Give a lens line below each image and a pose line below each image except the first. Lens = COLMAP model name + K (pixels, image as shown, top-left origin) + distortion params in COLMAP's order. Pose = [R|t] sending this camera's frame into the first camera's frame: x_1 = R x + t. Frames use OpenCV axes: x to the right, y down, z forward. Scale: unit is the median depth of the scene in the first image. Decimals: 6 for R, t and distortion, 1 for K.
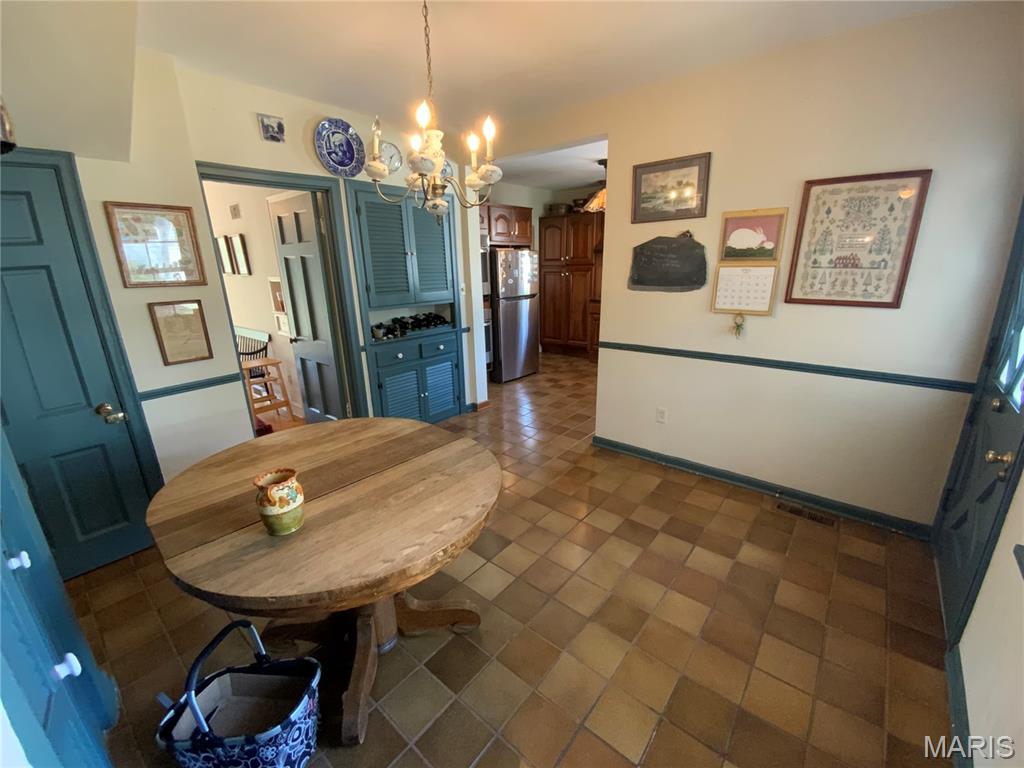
lens RADIAL K [[414.7, 0, 514.2], [0, 414.7, 386.2], [0, 0, 1]] dist [0.011236, -0.011579]
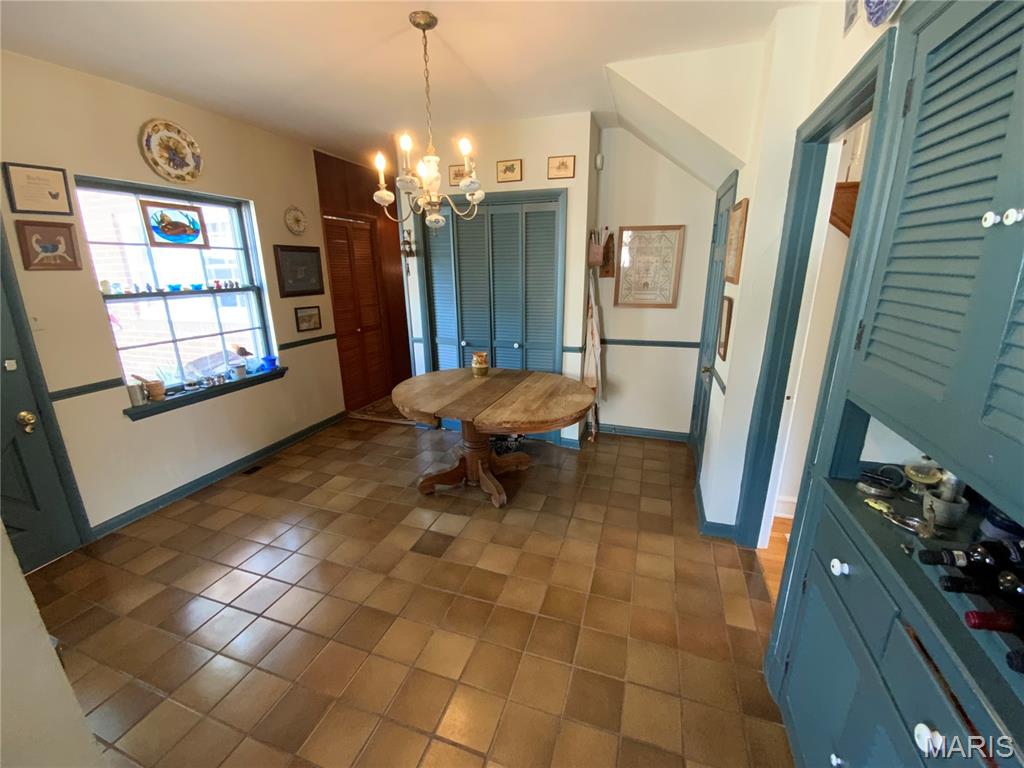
lens RADIAL K [[414.7, 0, 514.2], [0, 414.7, 386.2], [0, 0, 1]] dist [0.011236, -0.011579]
pose [[-0.932622, 0.127281, -0.337663, 0.047459], [-0.075633, 0.845998, 0.527794, -0.508698], [0.352841, 0.517770, -0.779370, 1.687165]]
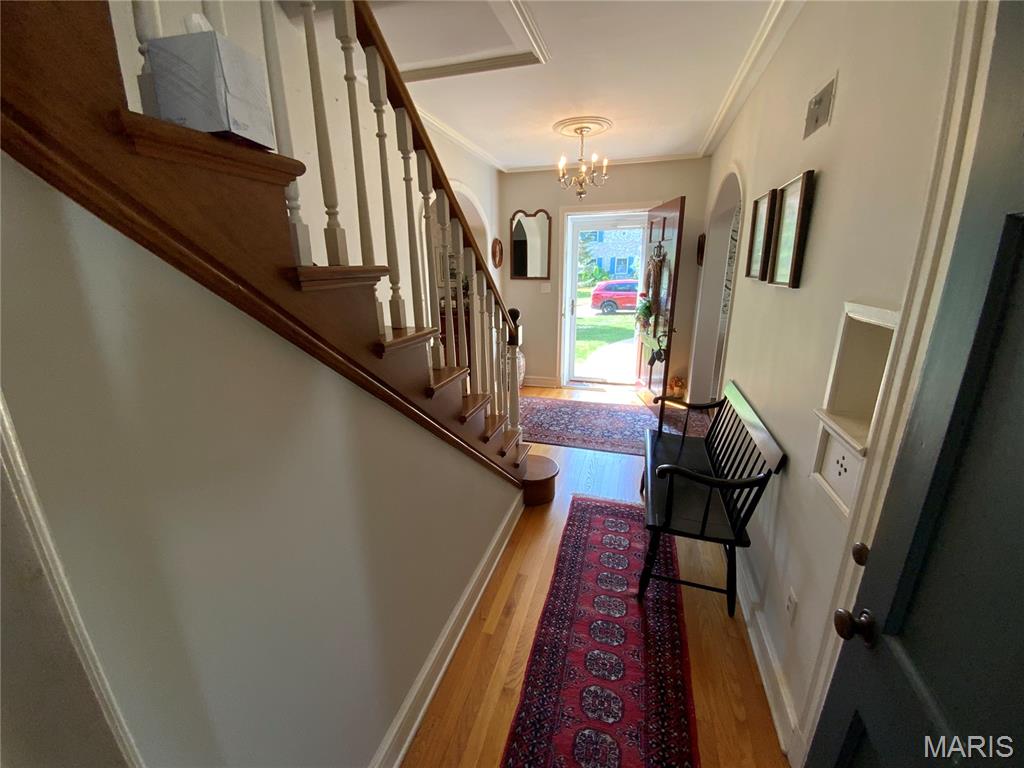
lens RADIAL K [[414.7, 0, 514.2], [0, 414.7, 386.2], [0, 0, 1]] dist [0.011236, -0.011579]
pose [[0.390975, 0.276081, -0.878019, -0.725415], [-0.258913, 0.948421, 0.182926, -0.353306], [0.883234, 0.155811, 0.442290, 1.189987]]
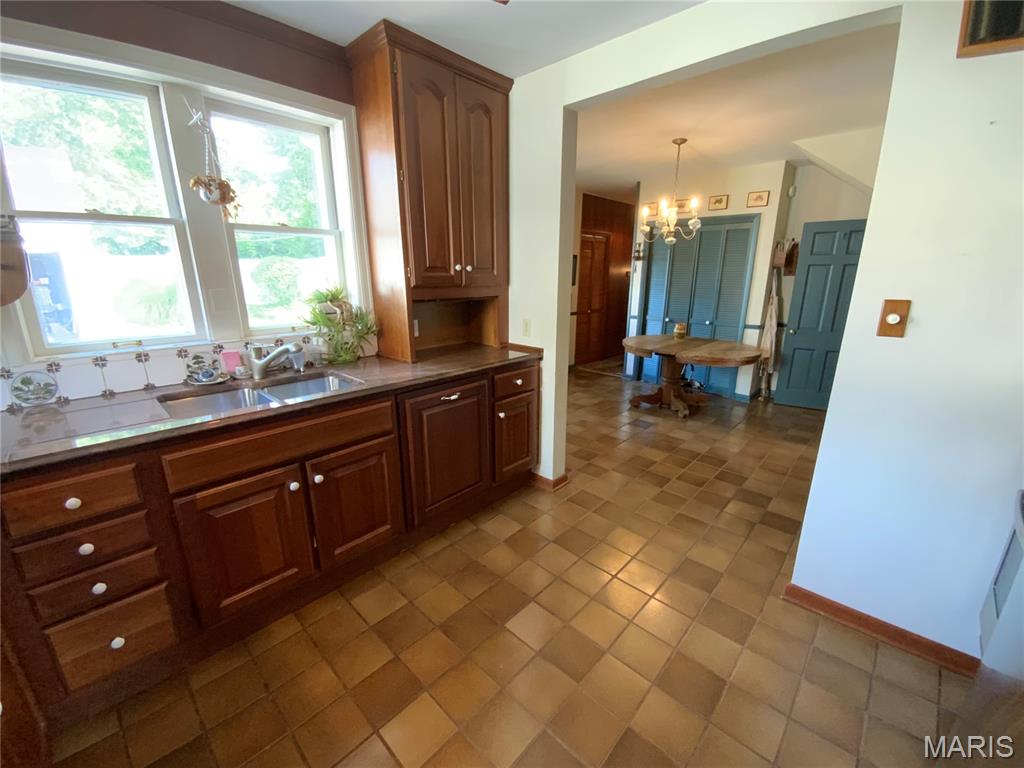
lens RADIAL K [[410.8, 0, 506.2], [0, 410.8, 380.2], [0, 0, 1]] dist [0.000540, -0.011401]
pose [[-0.996589, -0.004548, 0.082396, 0.370694], [0.038263, 0.859191, 0.510222, -0.700610], [-0.073115, 0.511634, -0.856087, 2.477439]]
